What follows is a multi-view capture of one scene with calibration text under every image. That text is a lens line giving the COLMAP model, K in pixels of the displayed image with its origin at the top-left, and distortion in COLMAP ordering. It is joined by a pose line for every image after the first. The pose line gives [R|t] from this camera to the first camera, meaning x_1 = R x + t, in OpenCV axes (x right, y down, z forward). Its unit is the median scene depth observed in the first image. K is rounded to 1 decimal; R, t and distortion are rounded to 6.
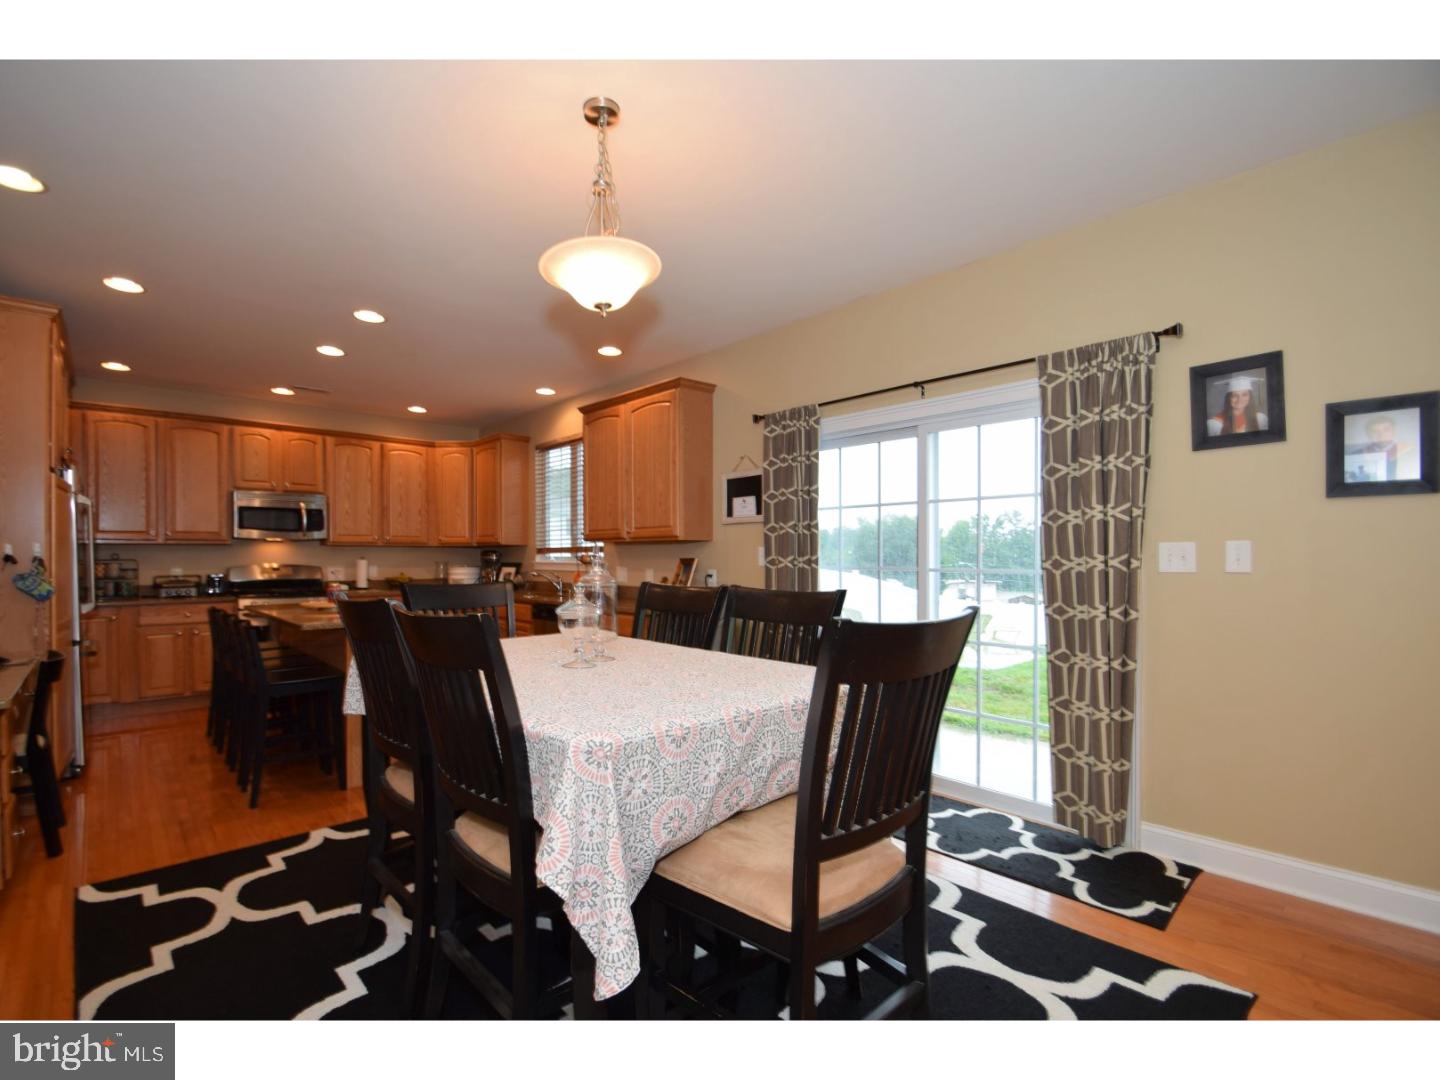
lens RADIAL K [[654.3, 0, 678.7], [0, 654.3, 559.9], [0, 0, 1]] dist [0.000648, -0.012428]
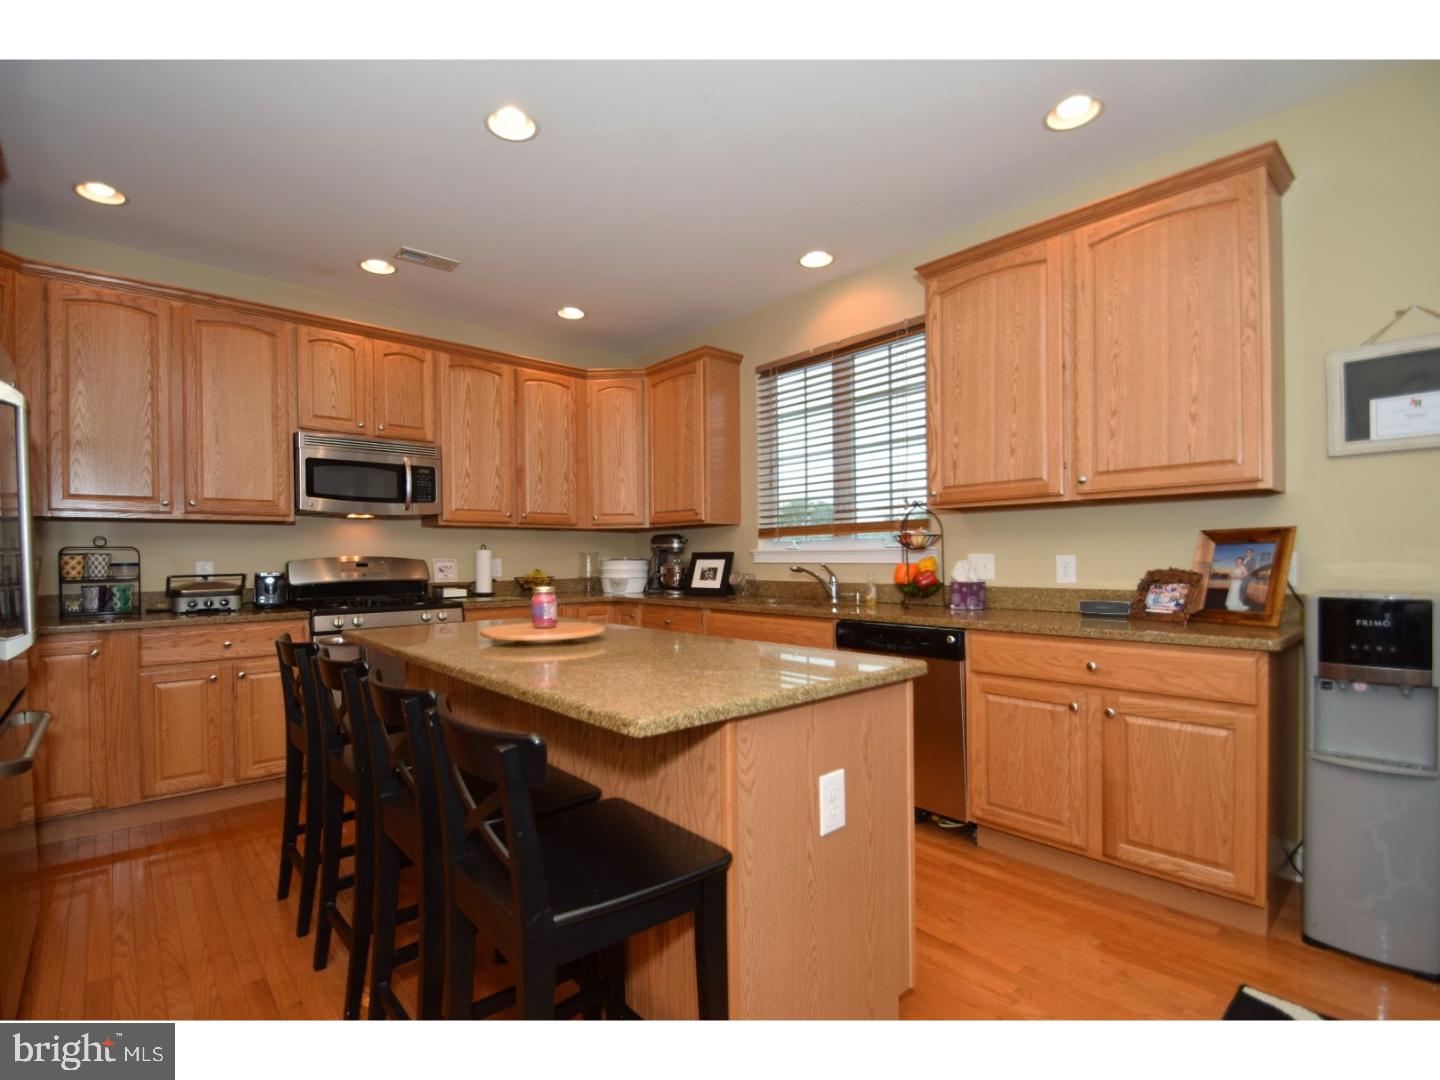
lens RADIAL K [[678.6, 0, 675.7], [0, 678.6, 558.2], [0, 0, 1]] dist [0.014089, -0.020129]
pose [[0.999643, -0.008399, -0.025360, -0.317263], [0.008292, 0.999956, -0.004342, 0.014575], [0.025396, 0.004131, 0.999669, 0.382321]]
